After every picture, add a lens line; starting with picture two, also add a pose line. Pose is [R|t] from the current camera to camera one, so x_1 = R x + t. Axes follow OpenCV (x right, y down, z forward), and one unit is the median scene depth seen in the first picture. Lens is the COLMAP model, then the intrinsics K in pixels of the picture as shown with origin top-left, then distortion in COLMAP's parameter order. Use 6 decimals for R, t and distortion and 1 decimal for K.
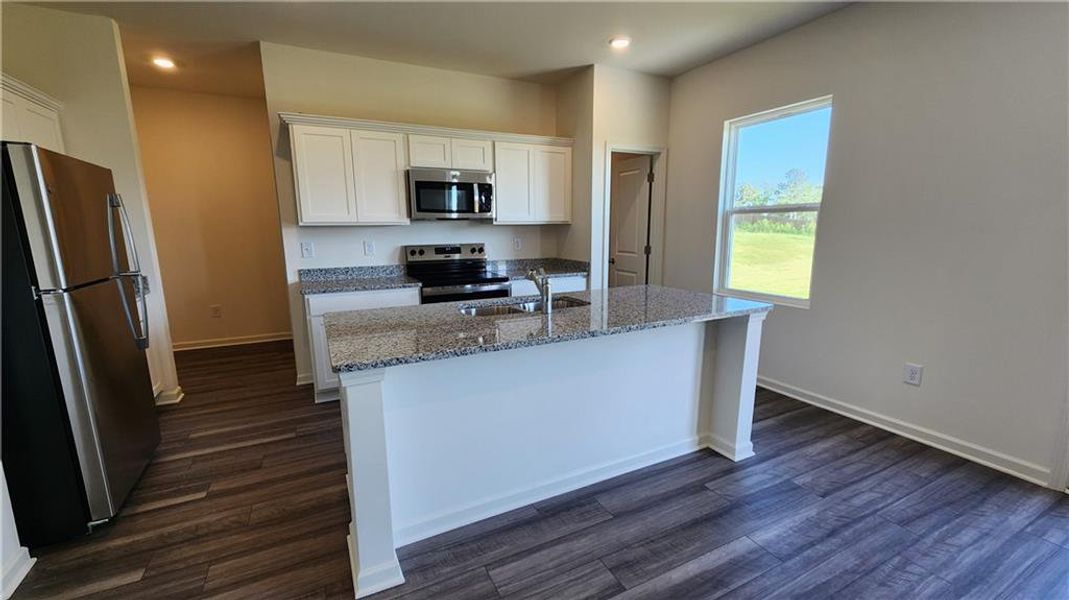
lens RADIAL K [[437.6, 0, 530.4], [0, 437.6, 308.3], [0, 0, 1]] dist [0.000121, 0.000013]
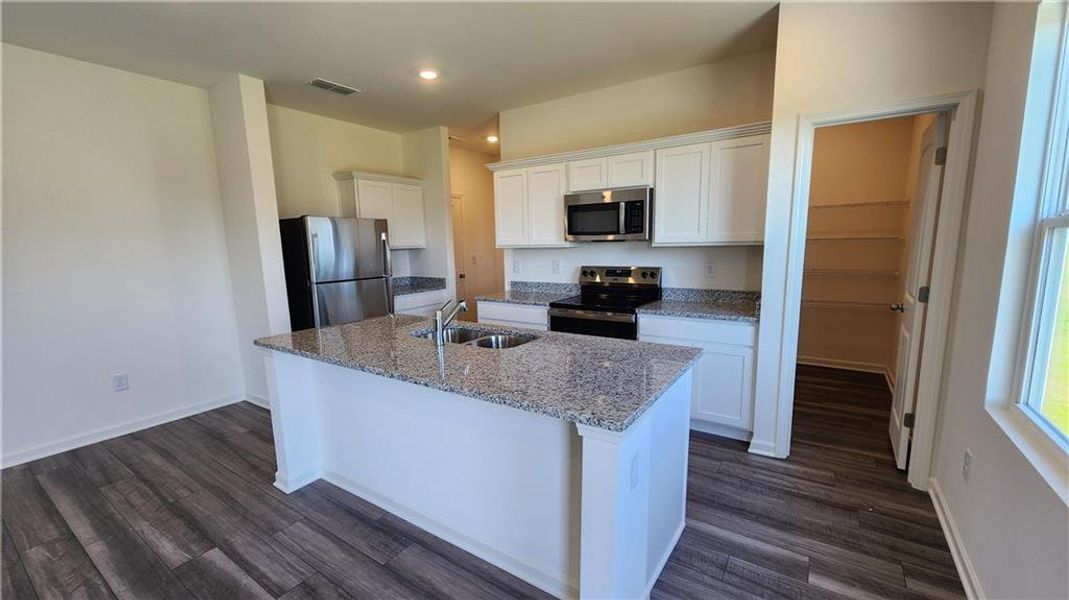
lens RADIAL K [[437.6, 0, 530.4], [0, 437.6, 308.3], [0, 0, 1]] dist [0.000121, 0.000013]
pose [[0.484408, 0.130888, -0.864995, 0.581148], [-0.144869, 0.987095, 0.068235, -0.099833], [0.862764, 0.092257, 0.497119, 0.396375]]
